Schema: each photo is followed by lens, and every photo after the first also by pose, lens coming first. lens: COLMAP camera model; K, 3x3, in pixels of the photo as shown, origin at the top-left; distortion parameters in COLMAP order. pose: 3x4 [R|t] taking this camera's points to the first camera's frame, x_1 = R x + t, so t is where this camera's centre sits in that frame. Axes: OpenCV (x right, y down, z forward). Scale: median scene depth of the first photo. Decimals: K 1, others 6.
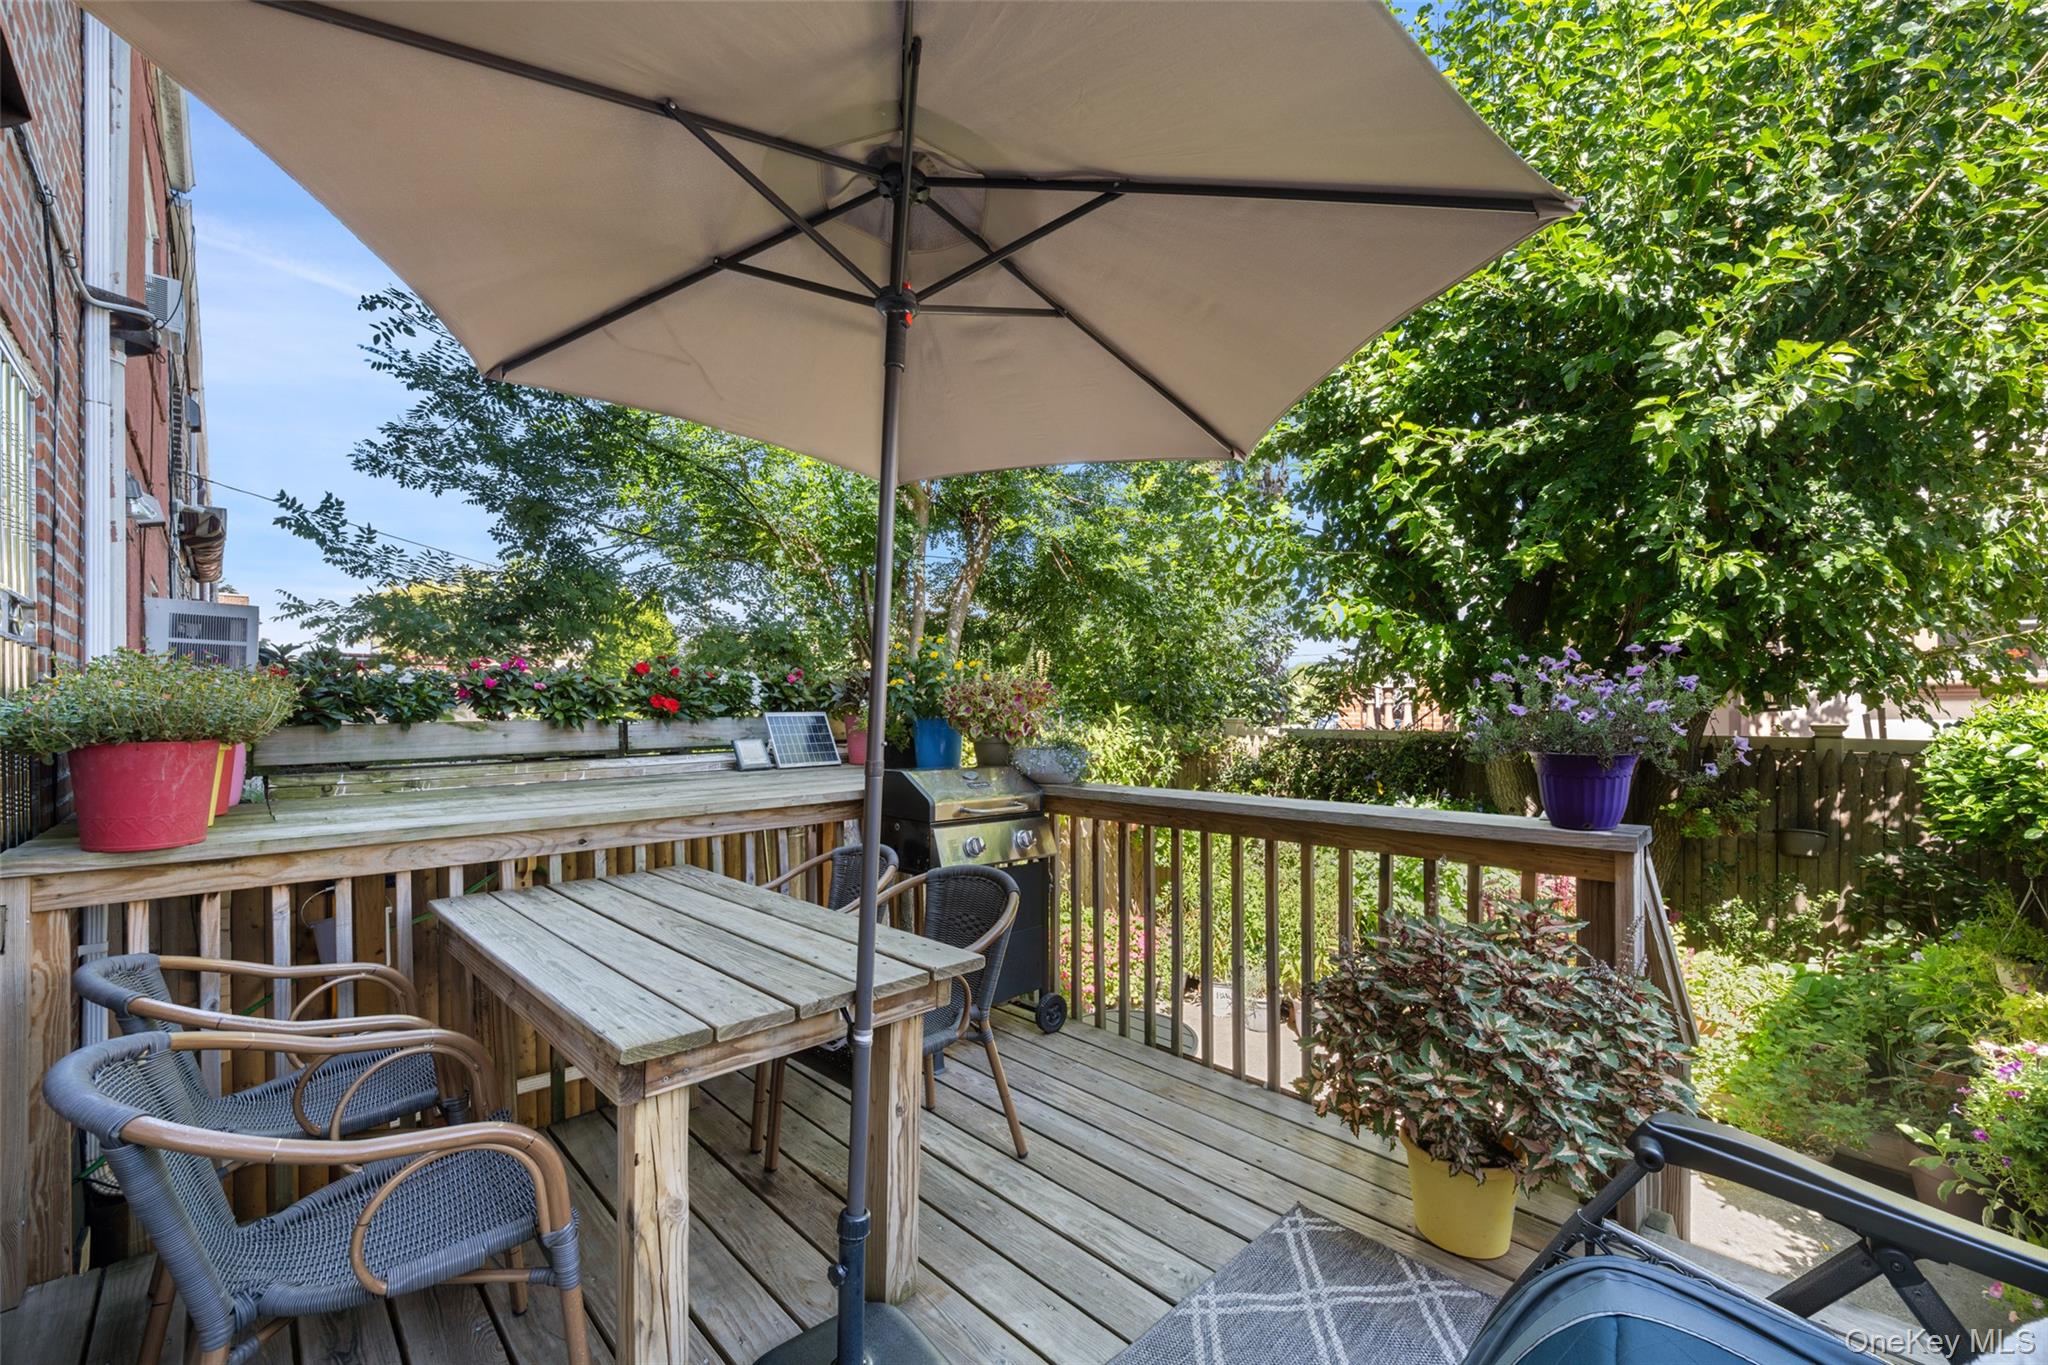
lens RADIAL K [[820.0, 0, 1024.0], [0, 820.0, 682.5], [0, 0, 1]] dist [-0.000929, -0.000235]
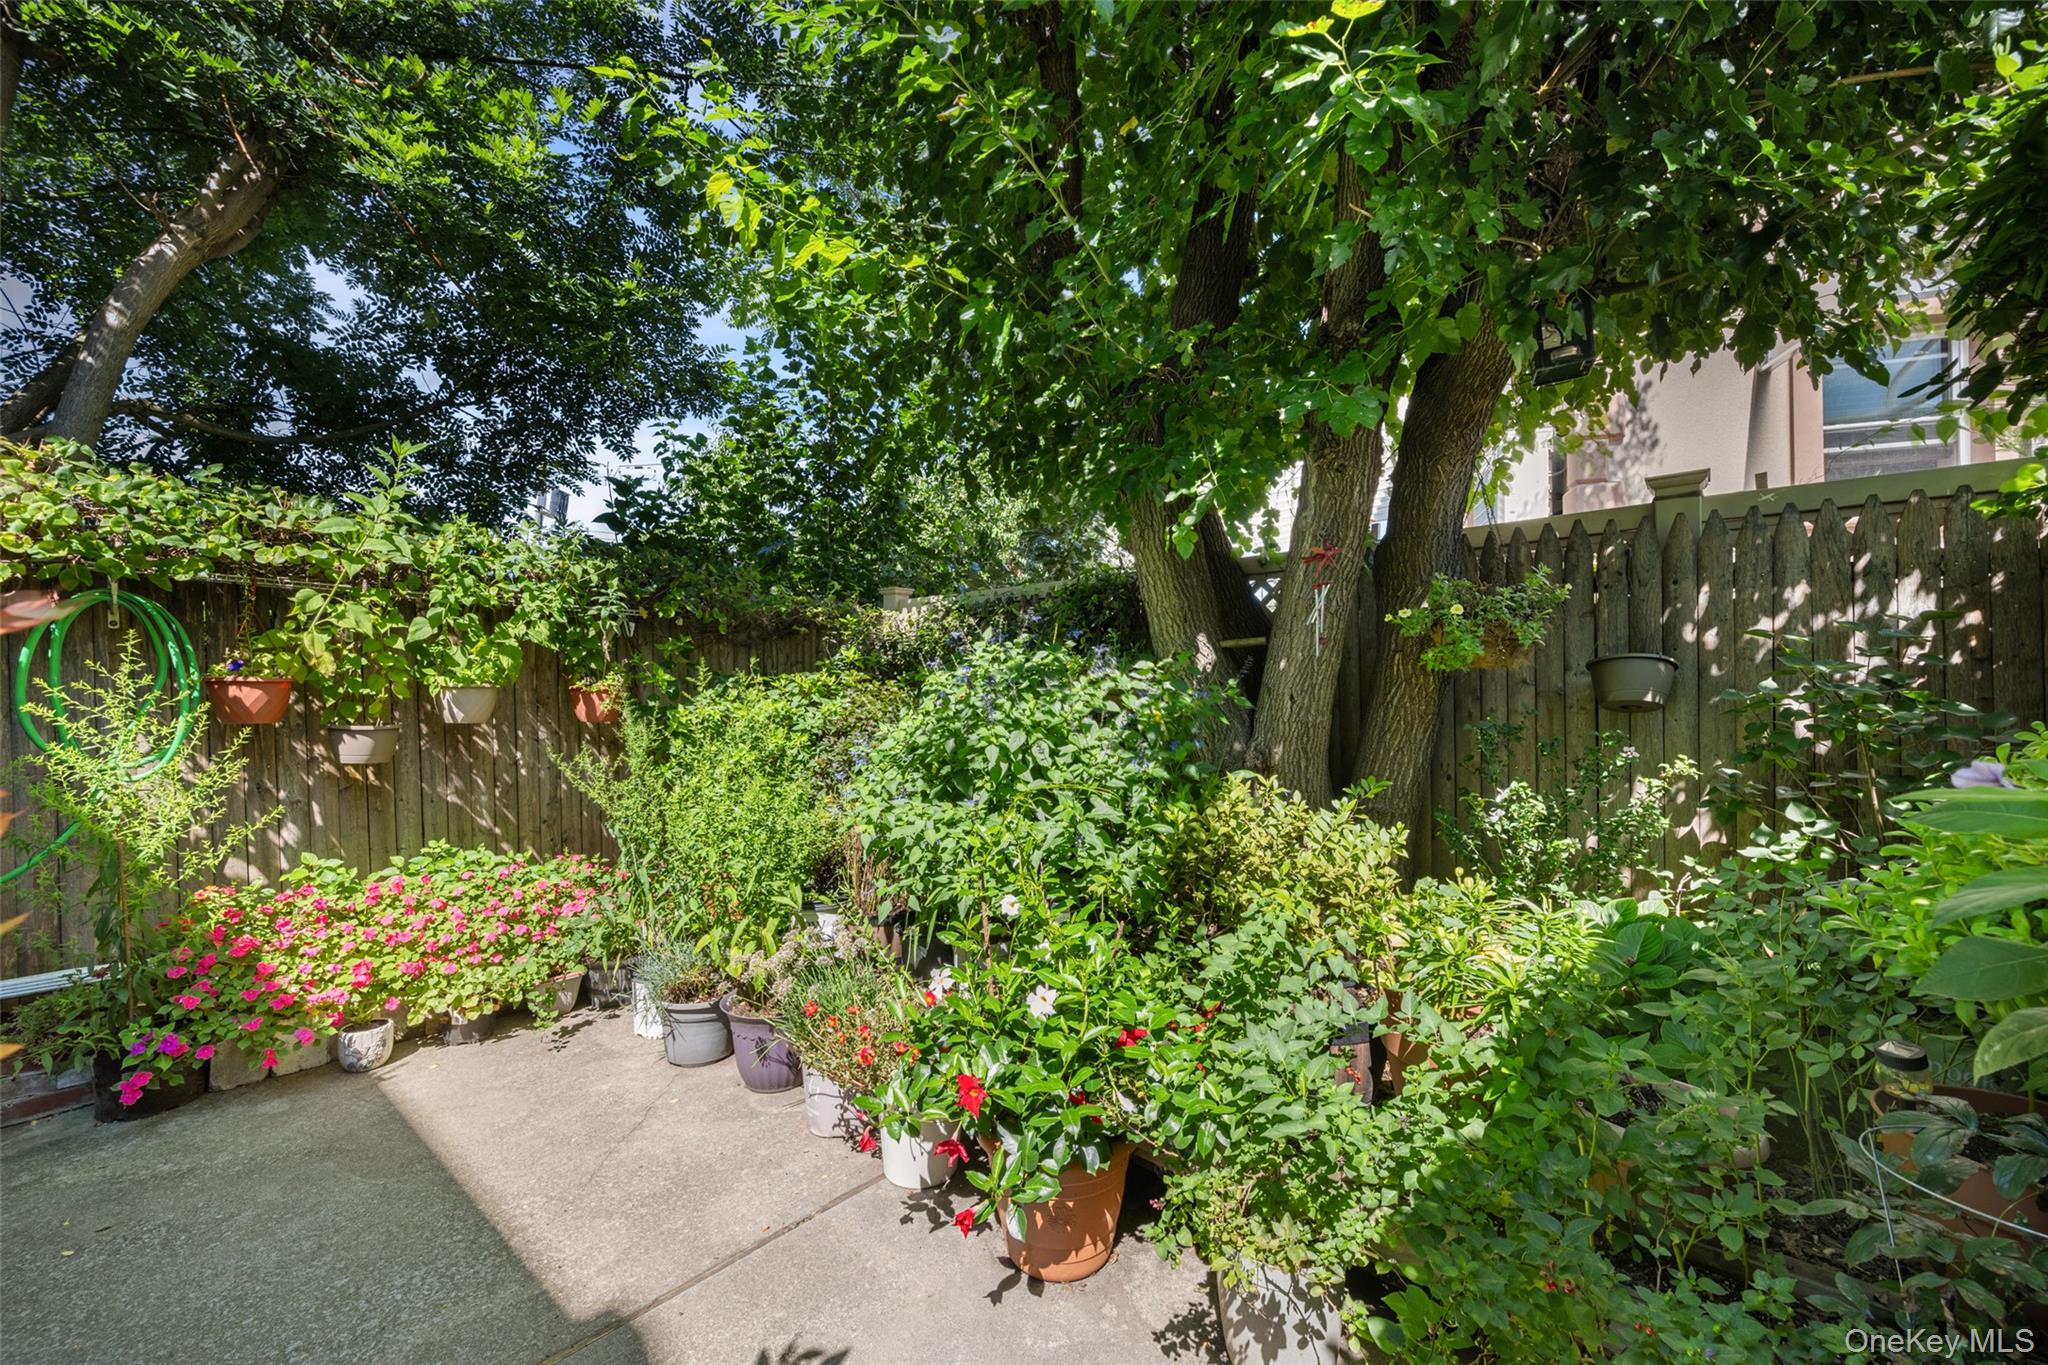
lens RADIAL K [[820.0, 0, 1024.0], [0, 820.0, 682.5], [0, 0, 1]] dist [-0.000929, -0.000235]
pose [[0.996248, -0.009529, 0.086023, 0.532314], [0.008740, 0.999916, 0.009545, 0.200598], [-0.086107, -0.008758, 0.996247, 0.527864]]
